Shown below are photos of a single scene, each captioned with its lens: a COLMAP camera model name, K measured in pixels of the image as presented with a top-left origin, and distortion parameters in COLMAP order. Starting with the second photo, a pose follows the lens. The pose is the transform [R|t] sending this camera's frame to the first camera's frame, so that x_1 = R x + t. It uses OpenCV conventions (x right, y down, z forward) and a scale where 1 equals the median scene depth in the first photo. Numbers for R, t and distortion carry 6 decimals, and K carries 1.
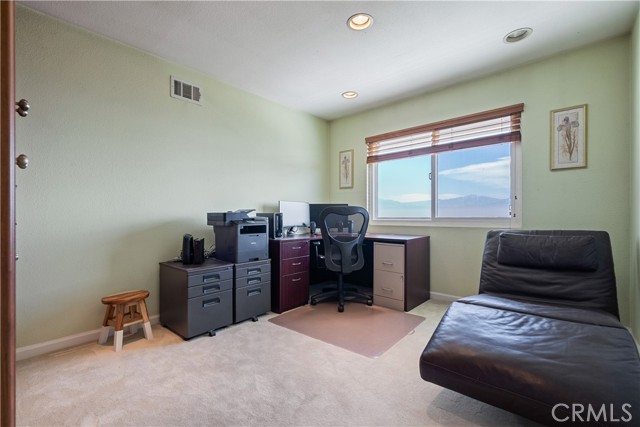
lens RADIAL K [[279.4, 0, 323.3], [0, 279.4, 212.1], [0, 0, 1]] dist [-0.001854, -0.002021]
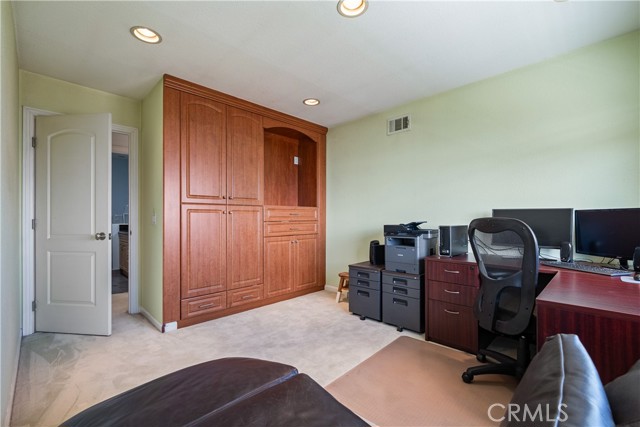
lens RADIAL K [[279.4, 0, 320.6], [0, 279.4, 218.2], [0, 0, 1]] dist [-0.001854, -0.002021]
pose [[-0.048817, 0.005307, -0.998794, 0.844152], [0.010557, 0.999933, 0.004797, -0.037060], [0.998752, -0.010310, -0.048870, 0.805934]]
